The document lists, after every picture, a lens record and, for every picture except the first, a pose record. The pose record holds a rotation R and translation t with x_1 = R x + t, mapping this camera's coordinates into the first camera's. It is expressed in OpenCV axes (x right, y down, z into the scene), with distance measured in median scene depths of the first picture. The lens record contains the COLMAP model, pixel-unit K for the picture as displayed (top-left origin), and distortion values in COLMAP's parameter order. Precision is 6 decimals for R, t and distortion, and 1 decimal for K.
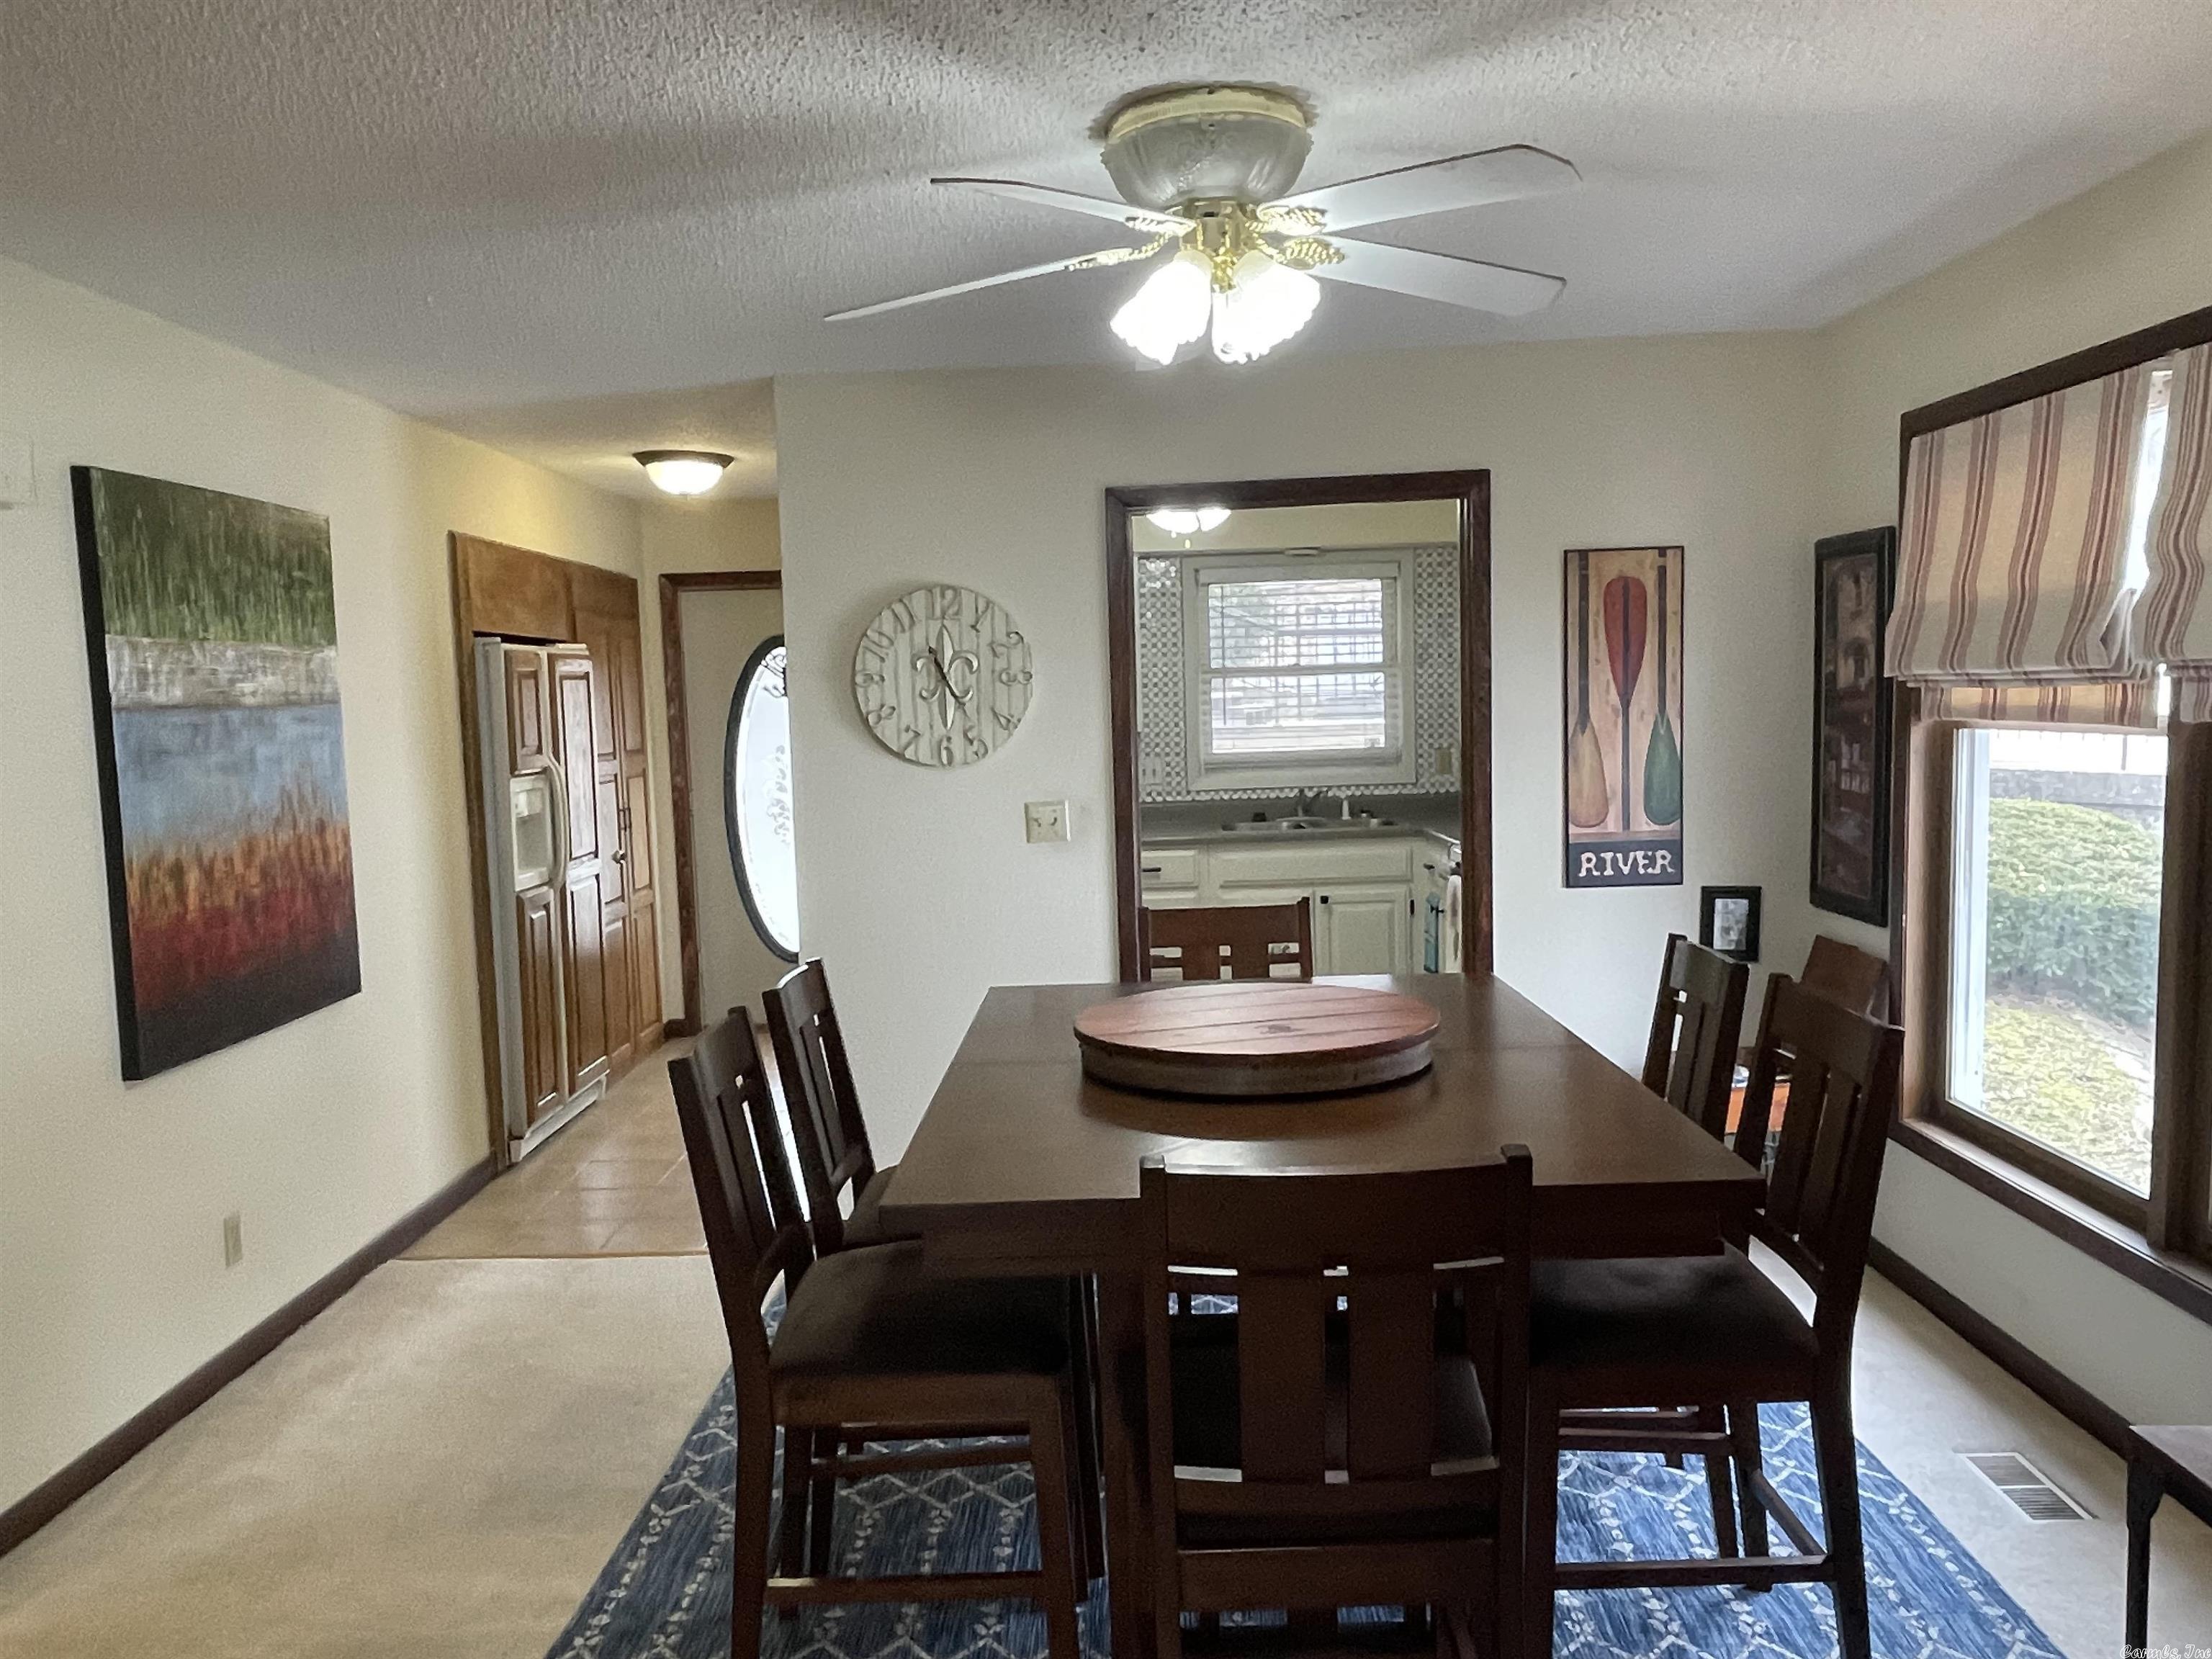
lens RADIAL K [[1623.0, 0, 1104.1], [0, 1623.0, 833.6], [0, 0, 1]] dist [-0.001304, -0.008690]
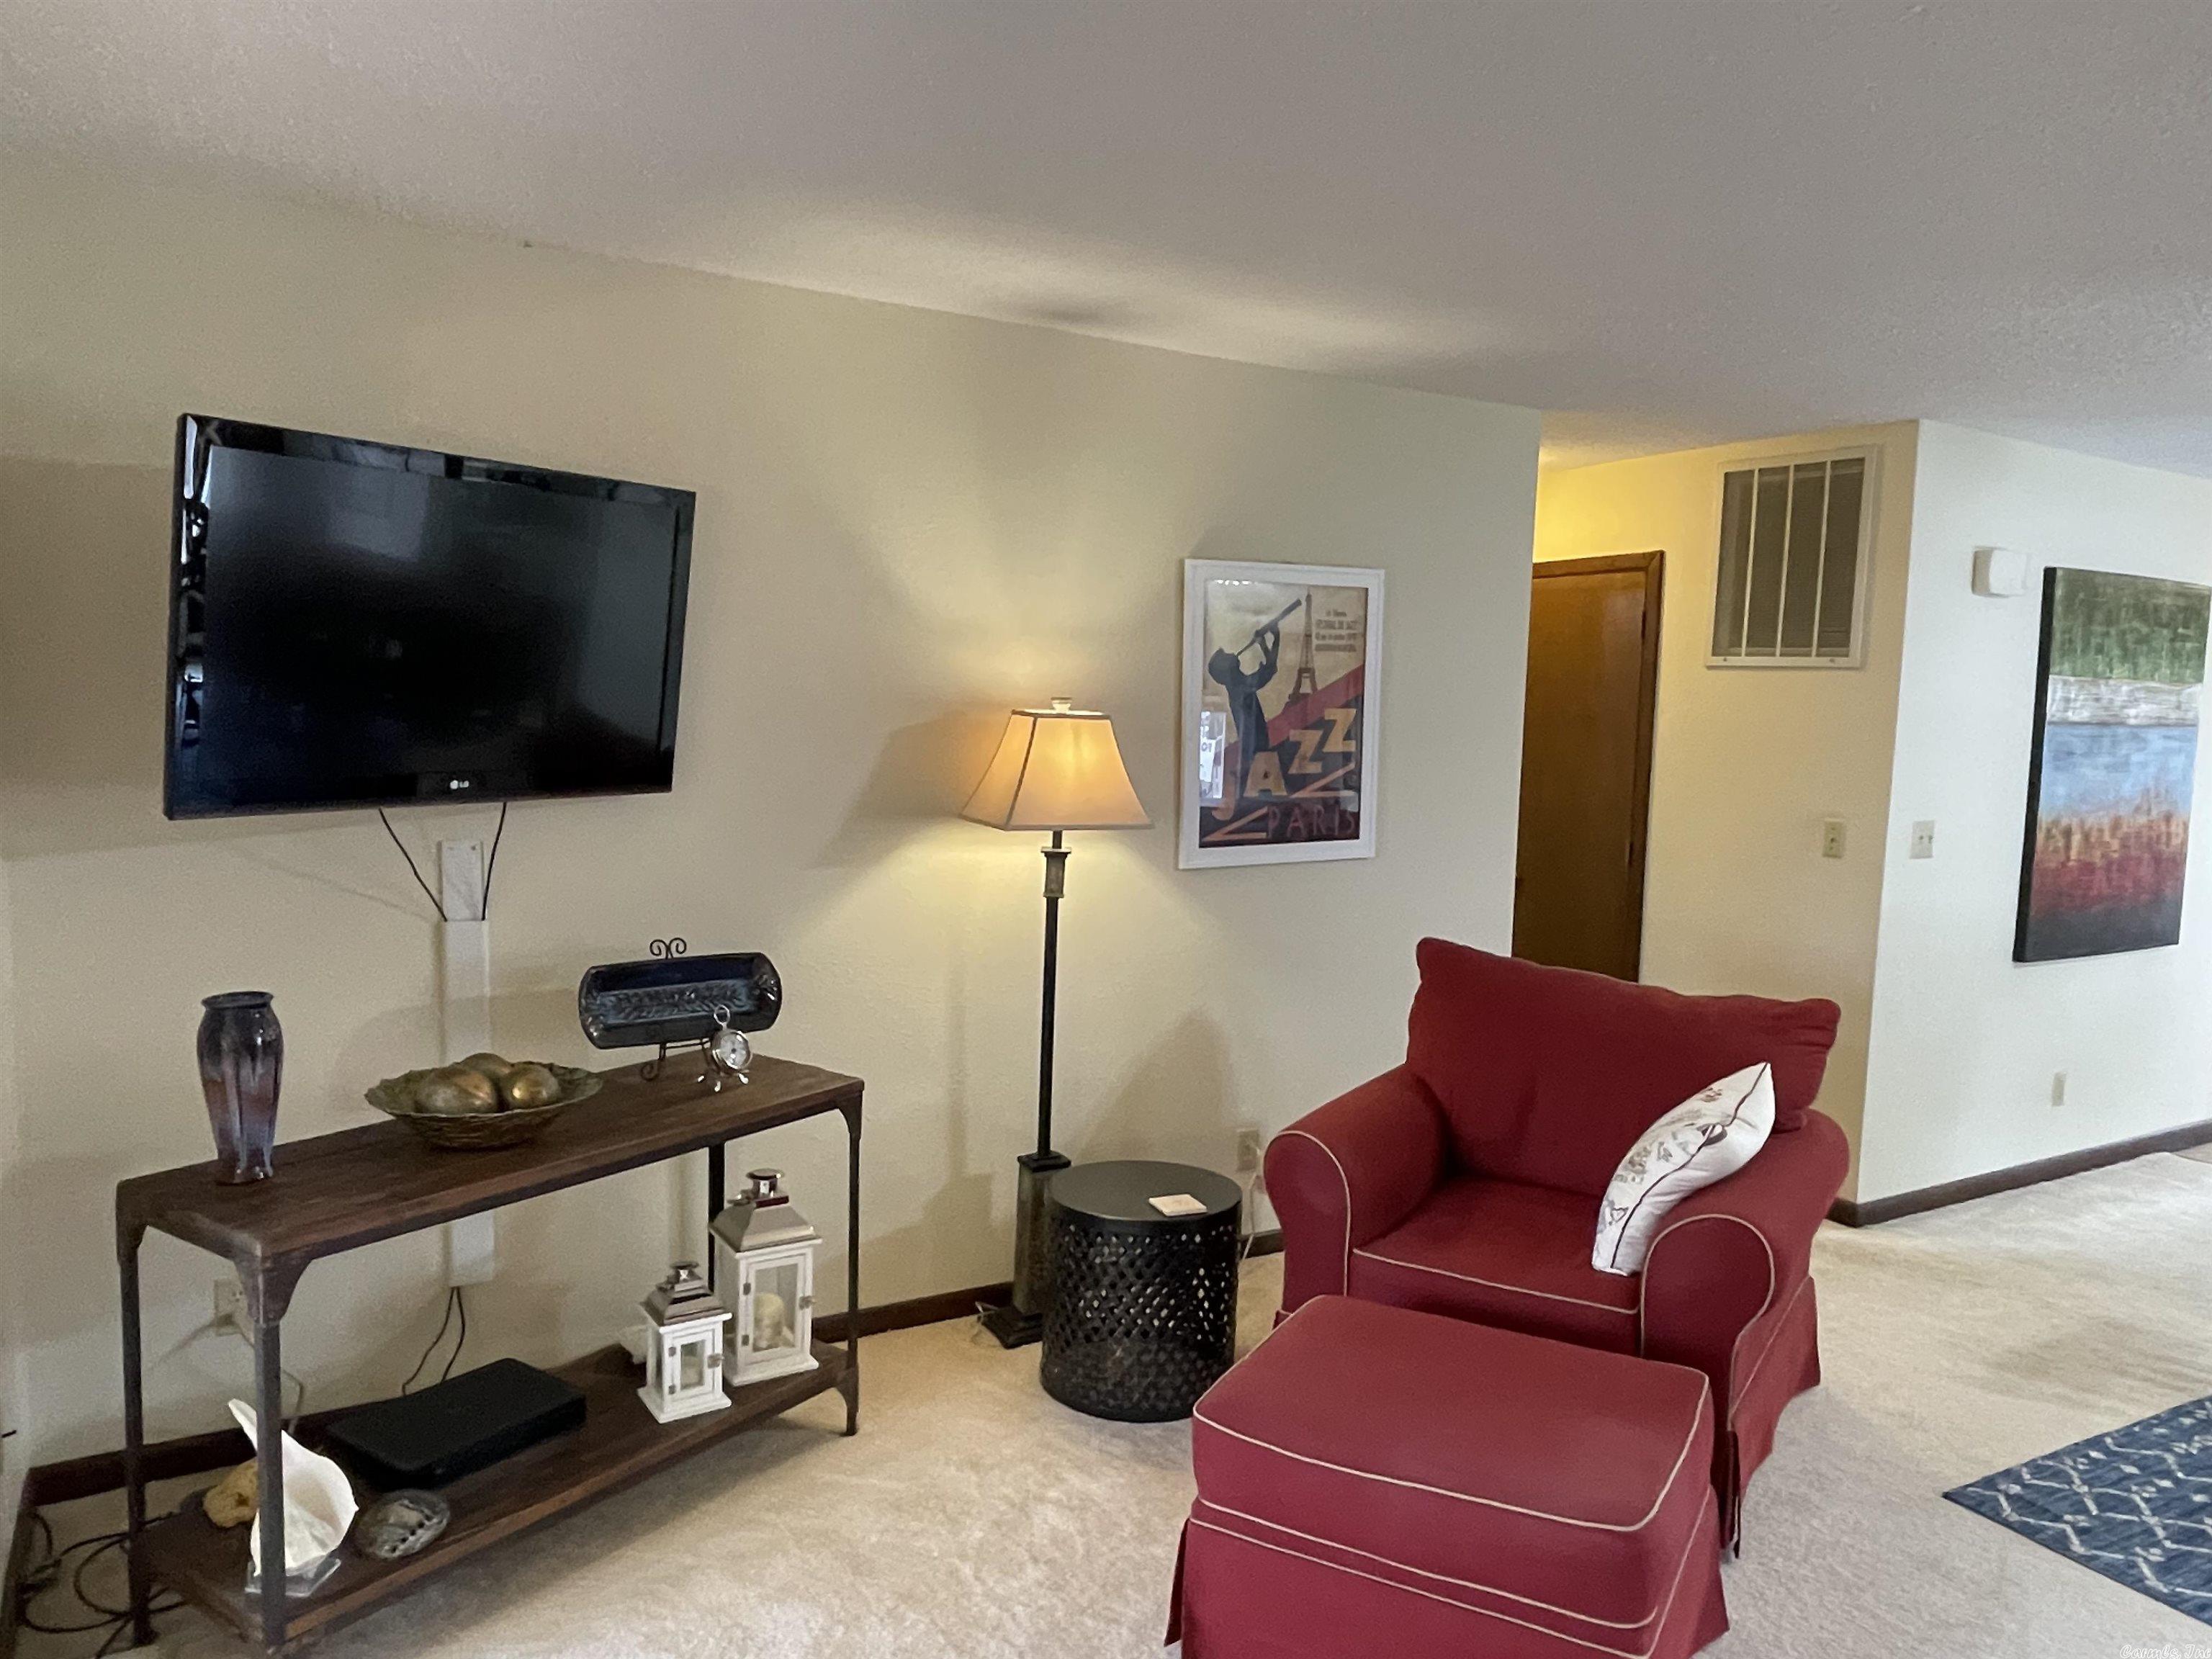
lens RADIAL K [[1560.4, 0, 1100.1], [0, 1560.4, 829.4], [0, 0, 1]] dist [-0.012008, -0.003106]
pose [[0.514173, 0.122723, -0.848861, 0.177320], [-0.120994, 0.990191, 0.069867, 0.026708], [0.849109, 0.066783, 0.523978, -0.486121]]
